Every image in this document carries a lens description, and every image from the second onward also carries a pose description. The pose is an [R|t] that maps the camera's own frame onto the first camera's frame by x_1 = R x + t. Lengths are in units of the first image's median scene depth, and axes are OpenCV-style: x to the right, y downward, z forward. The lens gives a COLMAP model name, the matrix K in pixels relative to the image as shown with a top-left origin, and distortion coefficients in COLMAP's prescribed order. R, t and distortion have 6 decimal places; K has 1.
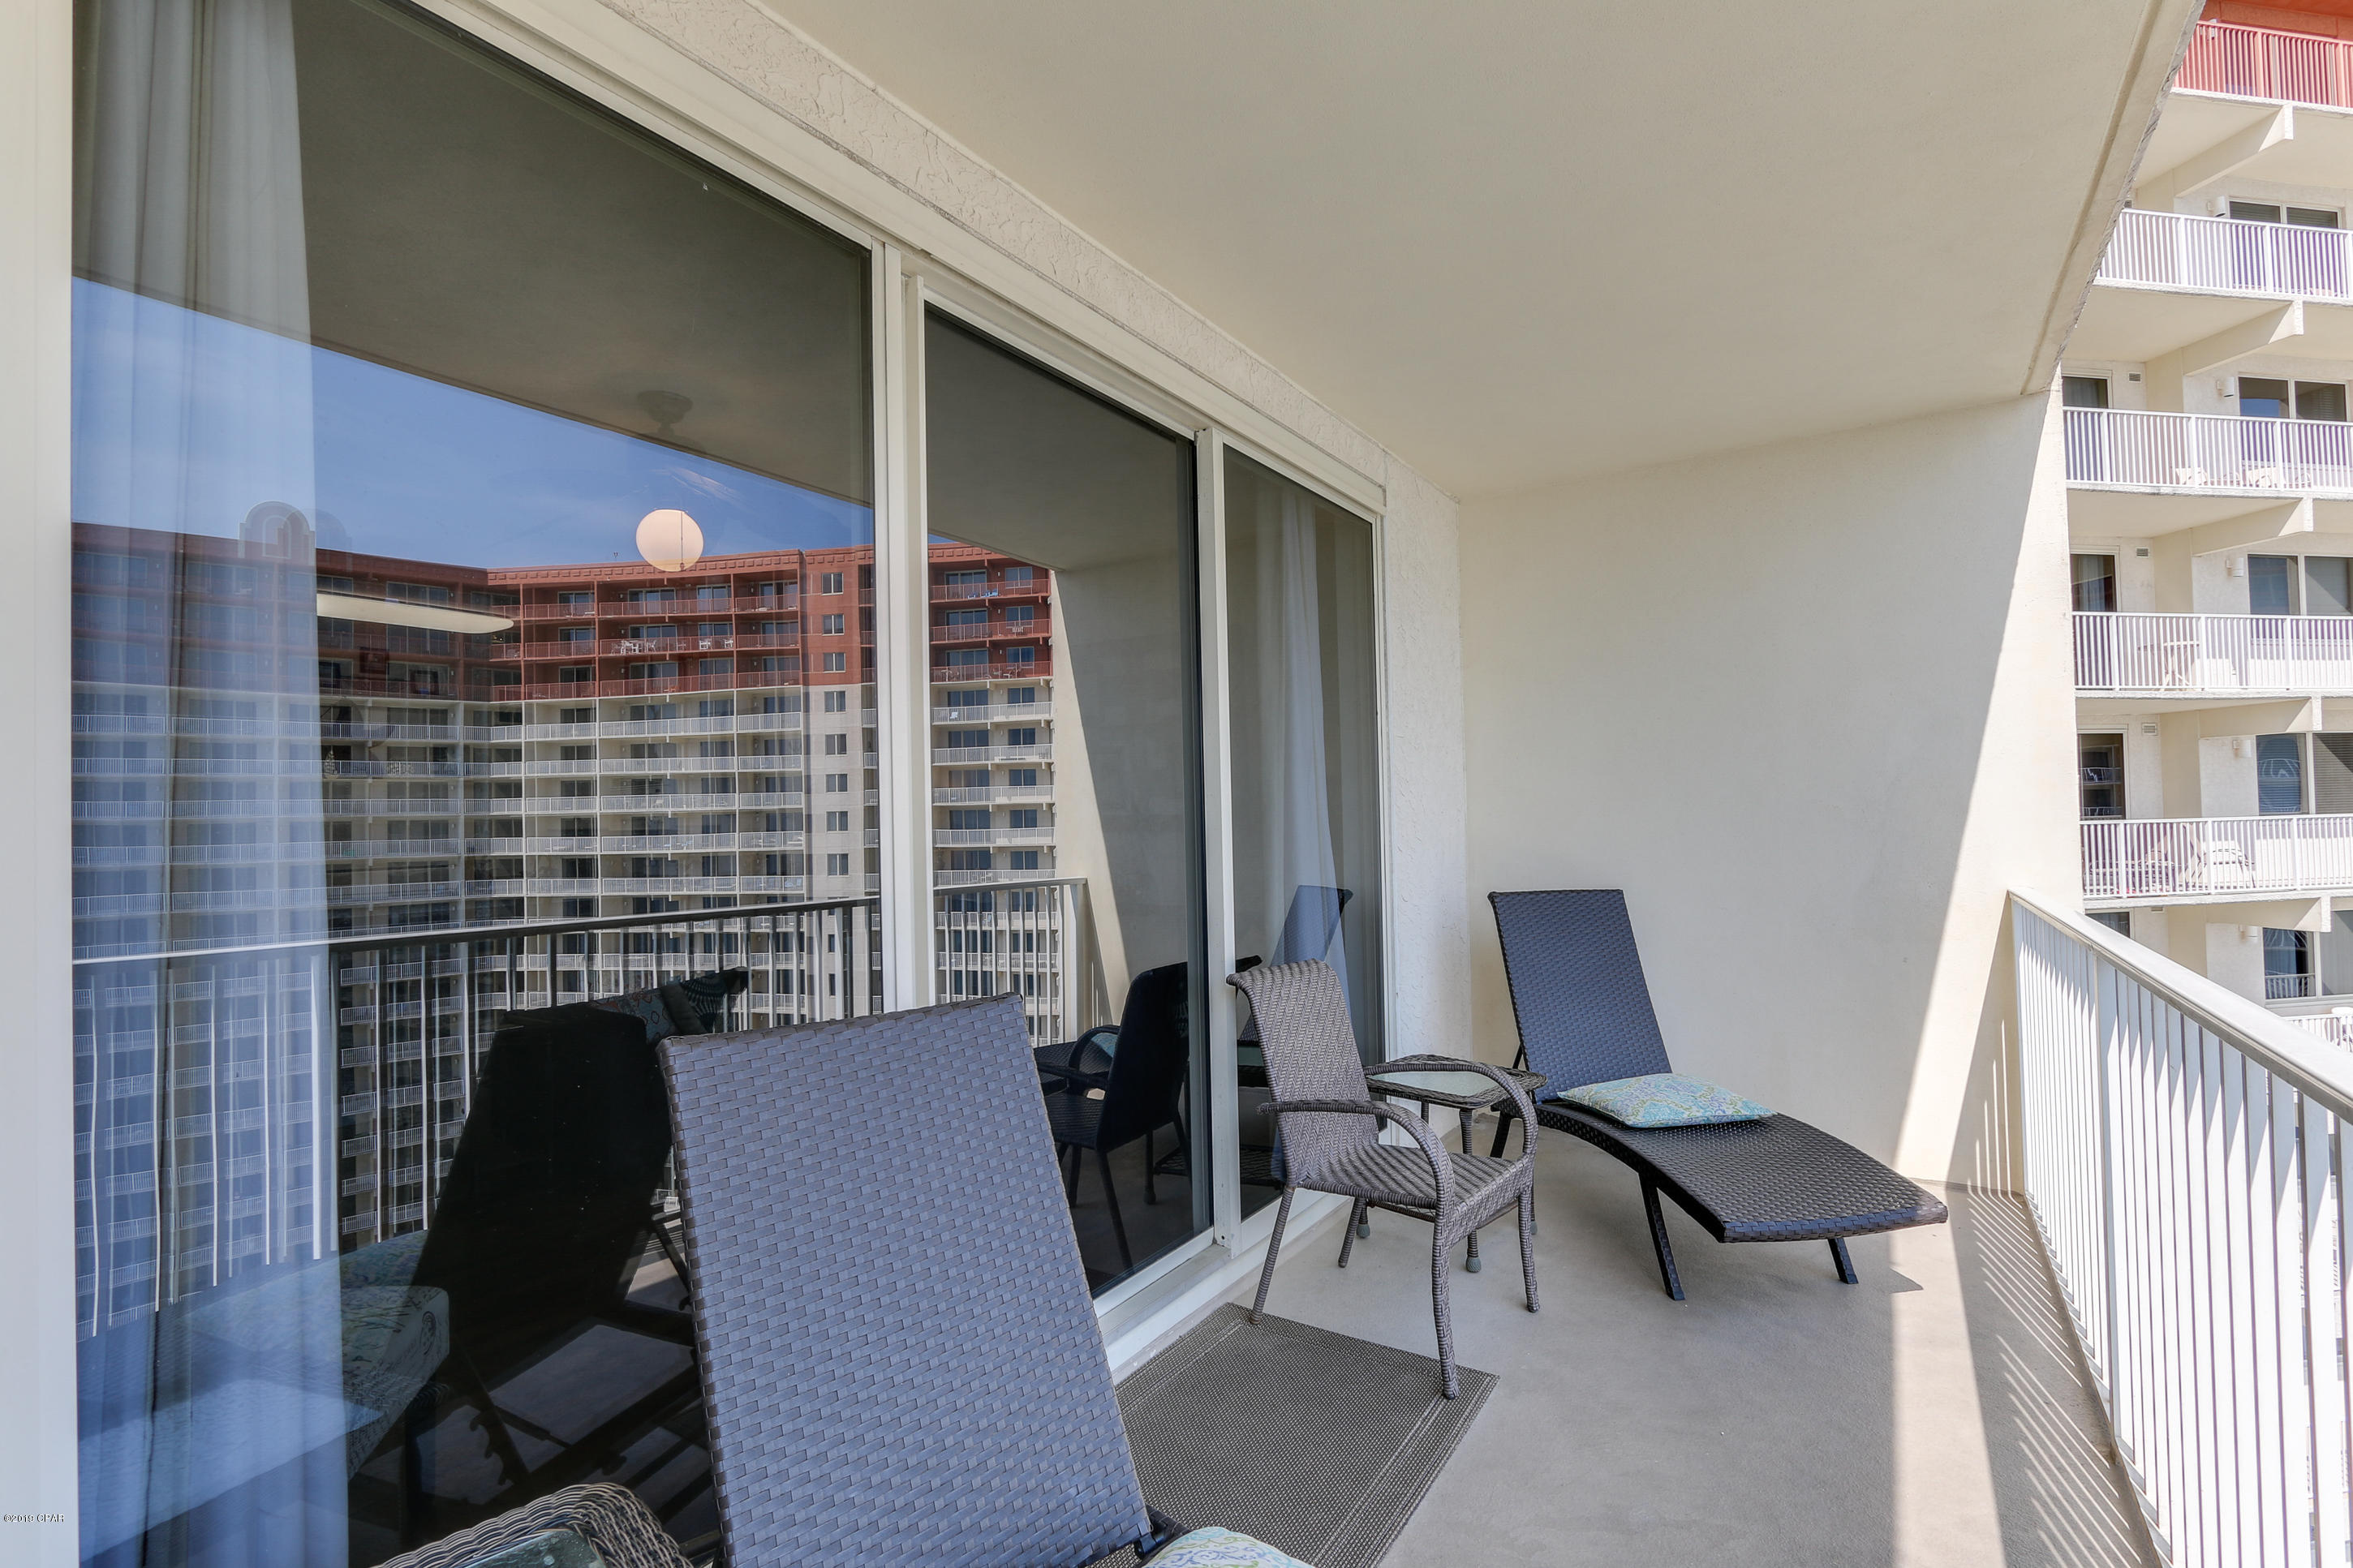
lens RADIAL K [[1110.4, 0, 1184.8], [0, 1110.4, 789.7], [0, 0, 1]] dist [-0.003692, -0.000258]
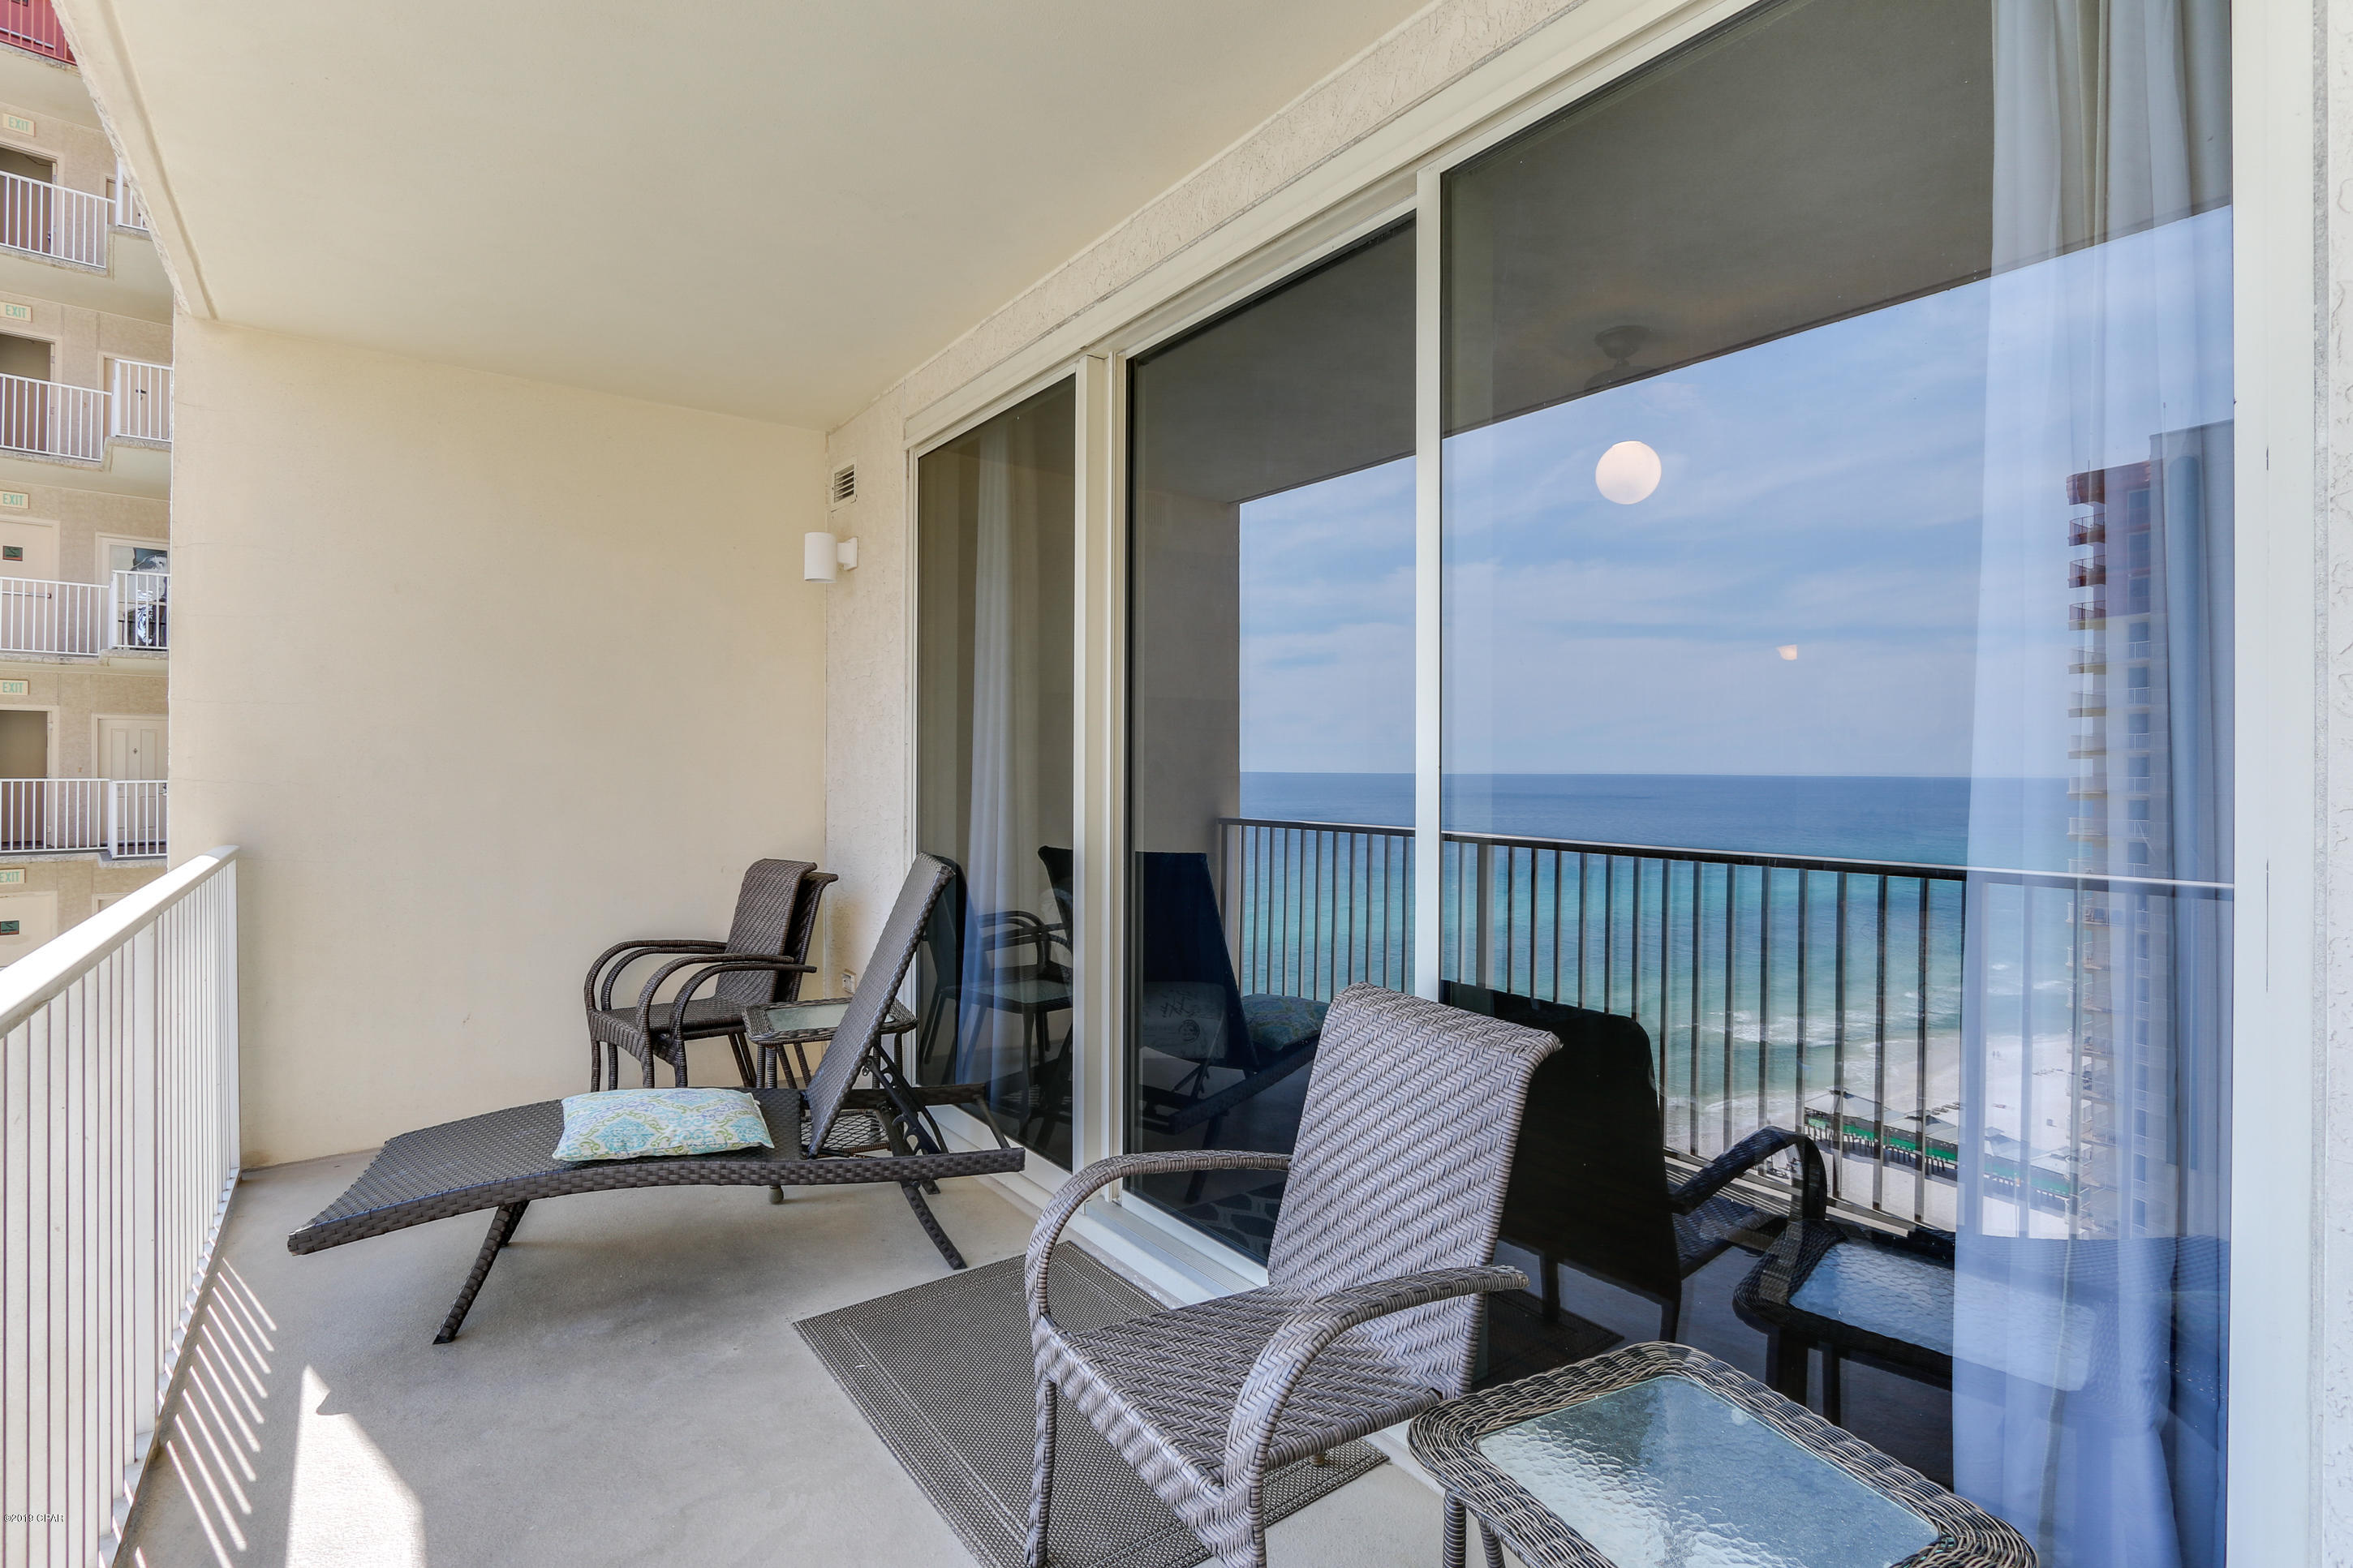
lens RADIAL K [[1088.3, 0, 1168.0], [0, 1088.3, 791.9], [0, 0, 1]] dist [-0.017972, 0.001787]
pose [[-0.358790, 0.035949, -0.932726, 0.915459], [0.026995, 0.999240, 0.028129, 0.025115], [0.933028, -0.015087, -0.359487, 1.443110]]
